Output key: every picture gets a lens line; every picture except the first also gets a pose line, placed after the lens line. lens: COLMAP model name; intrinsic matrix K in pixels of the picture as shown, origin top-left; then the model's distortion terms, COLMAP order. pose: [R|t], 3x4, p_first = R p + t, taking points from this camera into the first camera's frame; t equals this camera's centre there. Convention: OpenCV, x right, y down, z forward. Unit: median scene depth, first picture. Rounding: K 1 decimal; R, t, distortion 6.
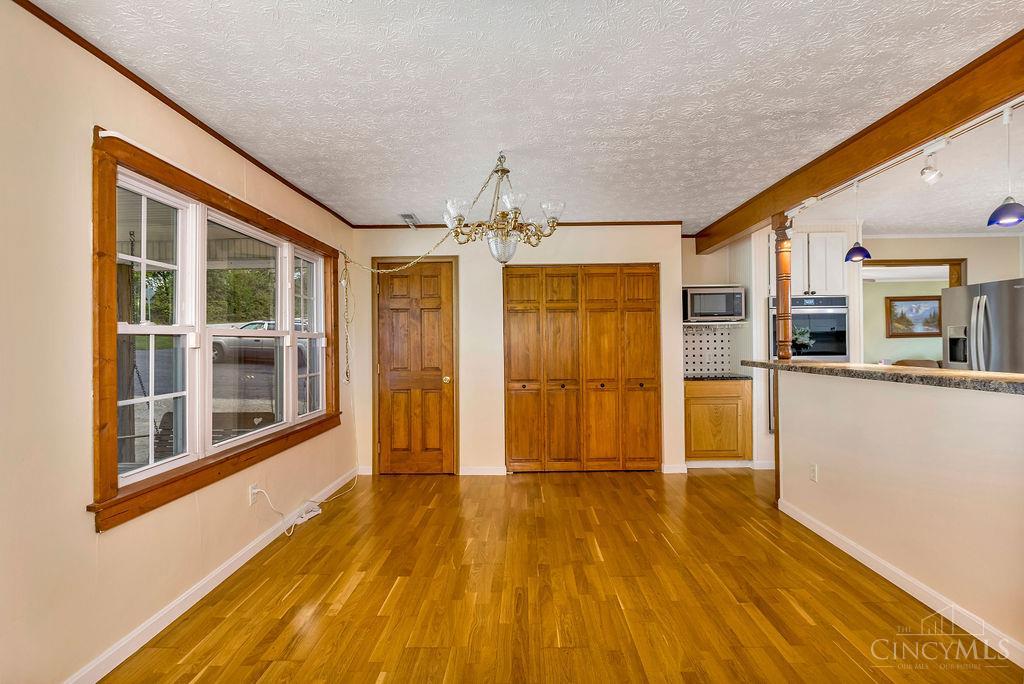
lens RADIAL K [[469.0, 0, 515.8], [0, 469.0, 336.1], [0, 0, 1]] dist [-0.002282, 0.002432]
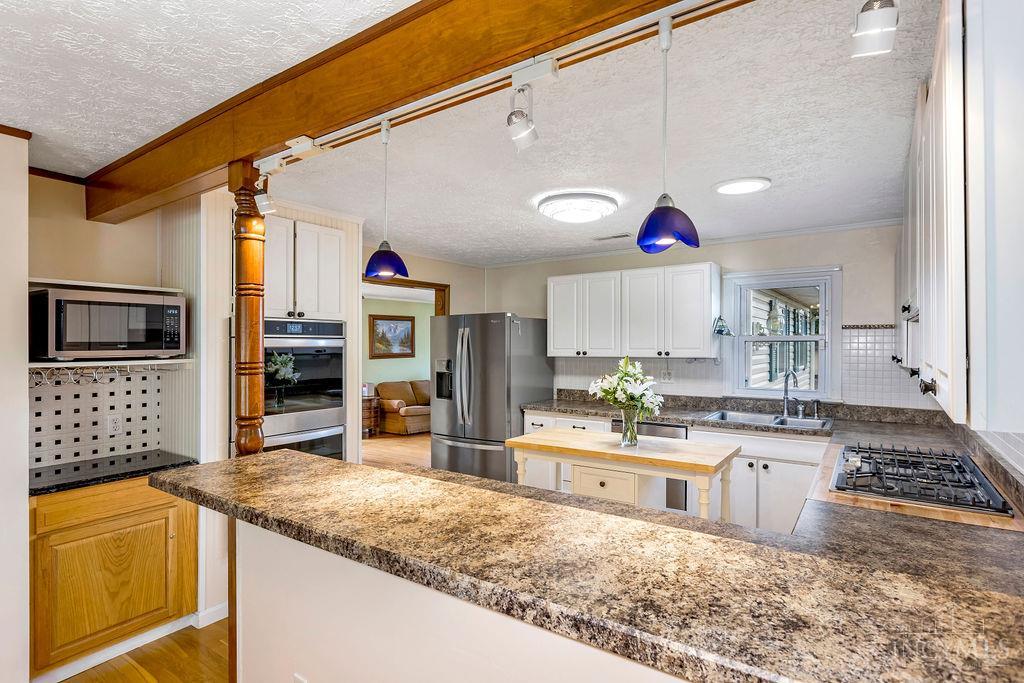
lens RADIAL K [[507.9, 0, 514.1], [0, 507.9, 349.3], [0, 0, 1]] dist [-0.000651, -0.000558]
pose [[0.564161, 0.001922, 0.825663, 0.220085], [-0.018918, 0.999765, 0.010599, -0.057129], [-0.825448, -0.021599, 0.564065, 0.357284]]
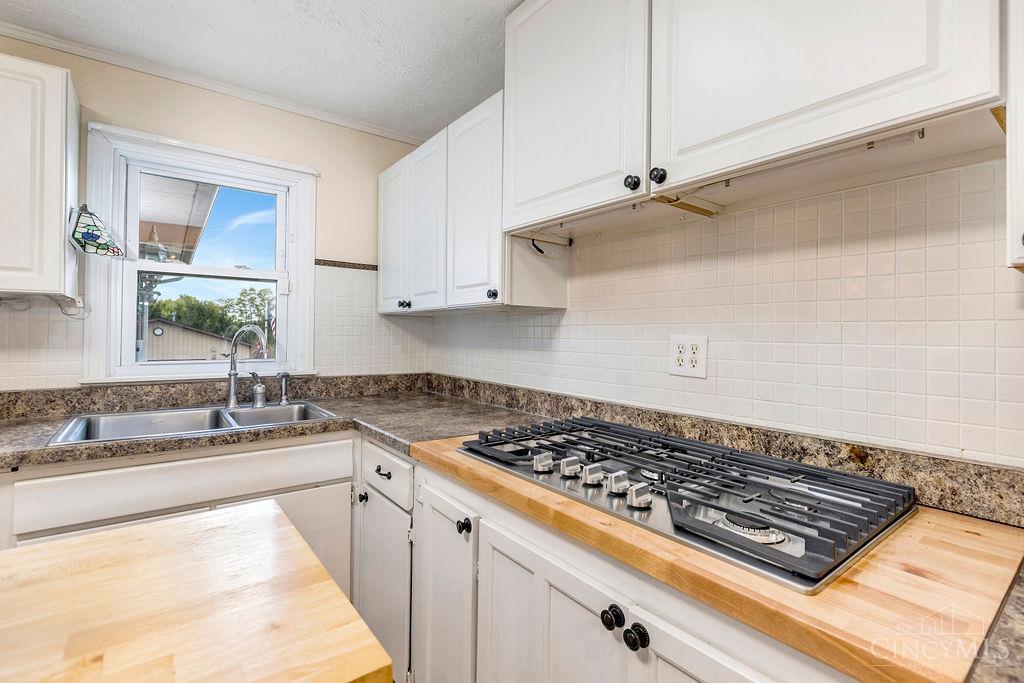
lens RADIAL K [[469.0, 0, 525.2], [0, 469.0, 326.2], [0, 0, 1]] dist [-0.002282, 0.002432]
pose [[-0.616815, 0.021500, 0.786815, 0.684914], [-0.013471, 0.999192, -0.037863, -0.005232], [-0.786993, -0.033954, -0.616027, 0.524208]]
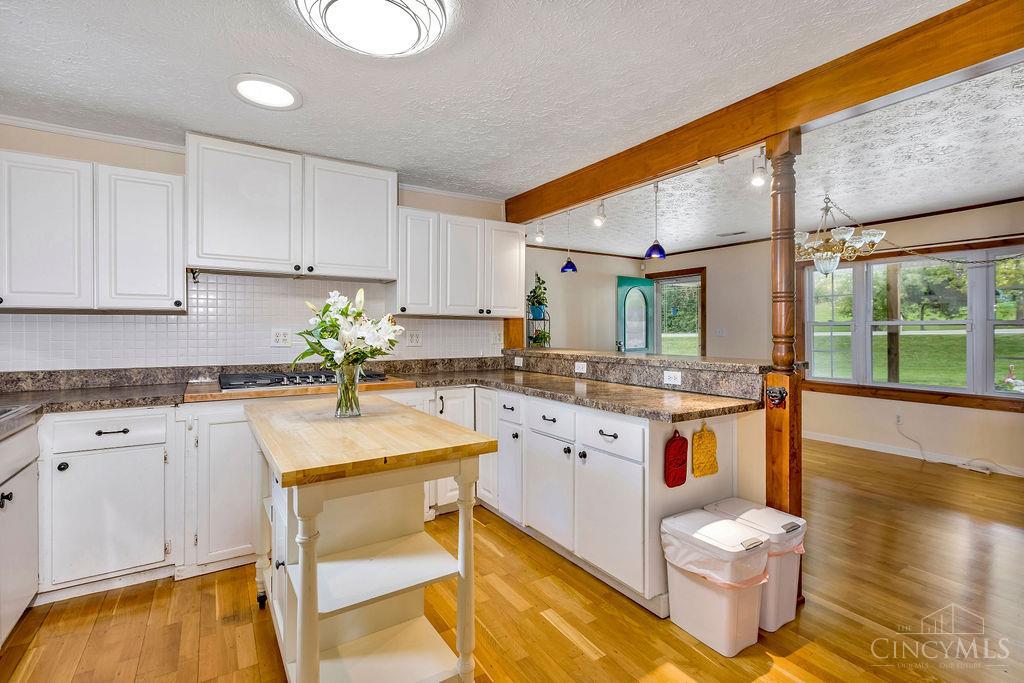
lens RADIAL K [[469.0, 0, 523.0], [0, 469.0, 331.7], [0, 0, 1]] dist [-0.002282, 0.002432]
pose [[-0.830052, 0.015870, -0.557460, 0.971700], [0.019477, 0.999810, -0.000538, -0.000441], [0.557346, -0.011304, -0.830204, 1.061105]]
